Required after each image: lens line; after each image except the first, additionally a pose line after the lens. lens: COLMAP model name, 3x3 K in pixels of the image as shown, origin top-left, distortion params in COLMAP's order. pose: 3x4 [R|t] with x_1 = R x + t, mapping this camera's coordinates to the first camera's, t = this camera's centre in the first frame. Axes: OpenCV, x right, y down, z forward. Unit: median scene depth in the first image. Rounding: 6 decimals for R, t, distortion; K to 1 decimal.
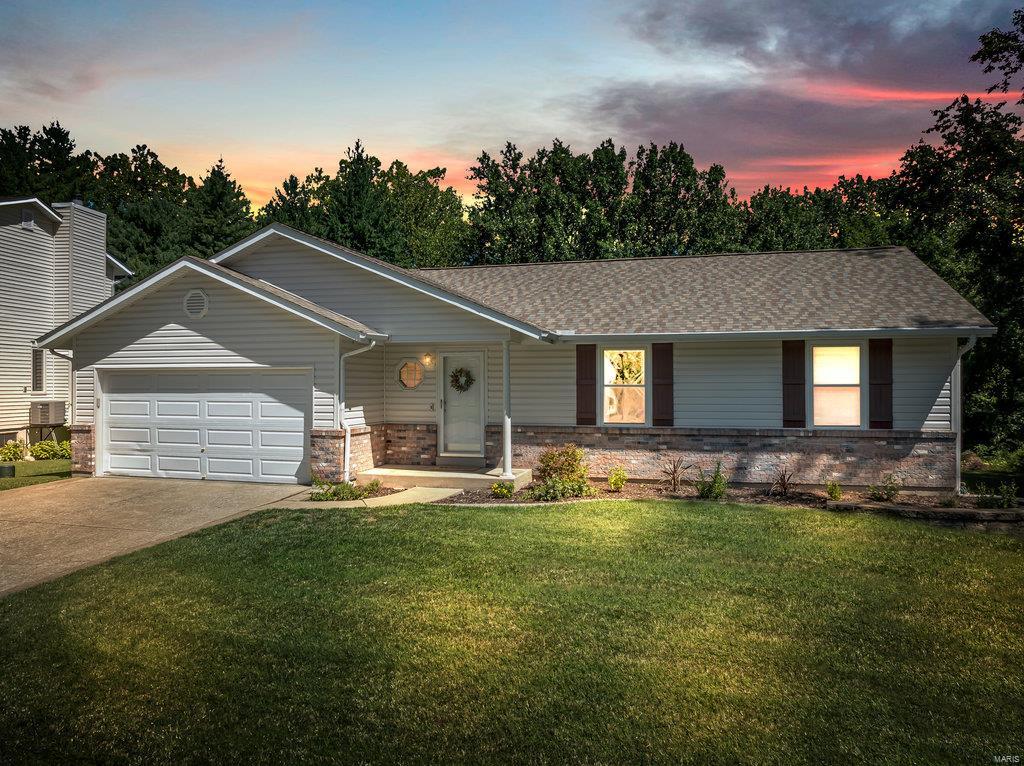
lens RADIAL K [[719.6, 0, 512.0], [0, 719.6, 383.0], [0, 0, 1]] dist [-0.028638, 0.003568]
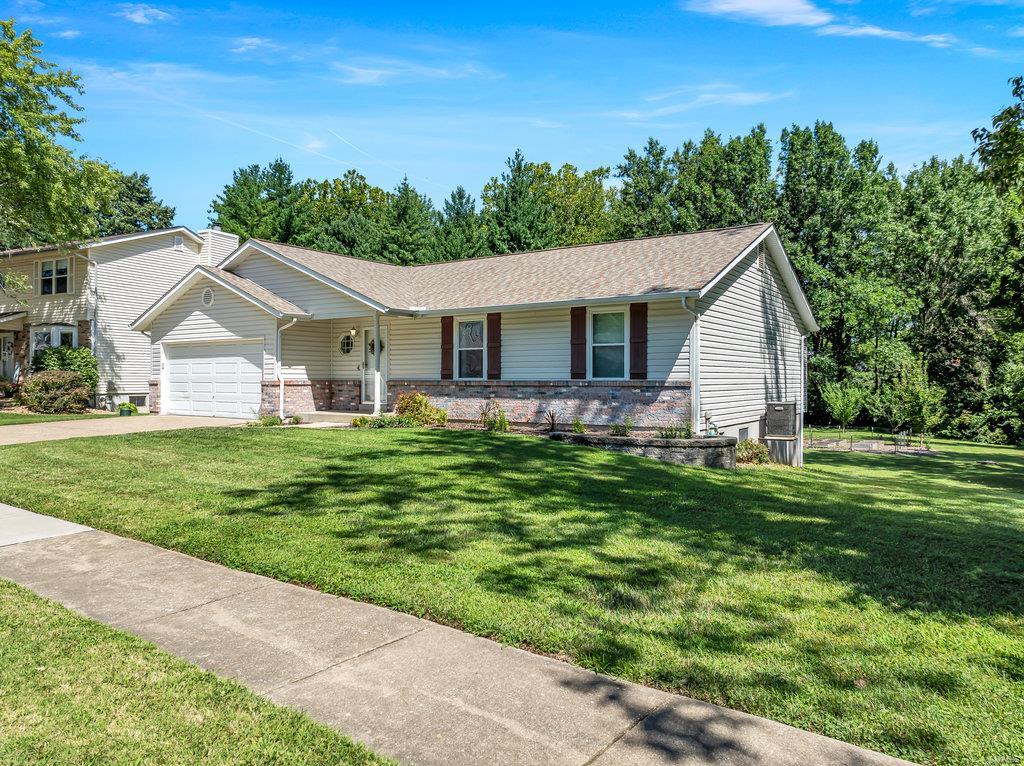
lens RADIAL K [[719.6, 0, 512.0], [0, 719.6, 383.0], [0, 0, 1]] dist [-0.028638, 0.003568]
pose [[0.947771, 0.004106, -0.318924, 0.588363], [-0.002942, 0.999987, 0.004133, 0.055226], [0.318937, -0.002979, 0.947771, -0.187350]]
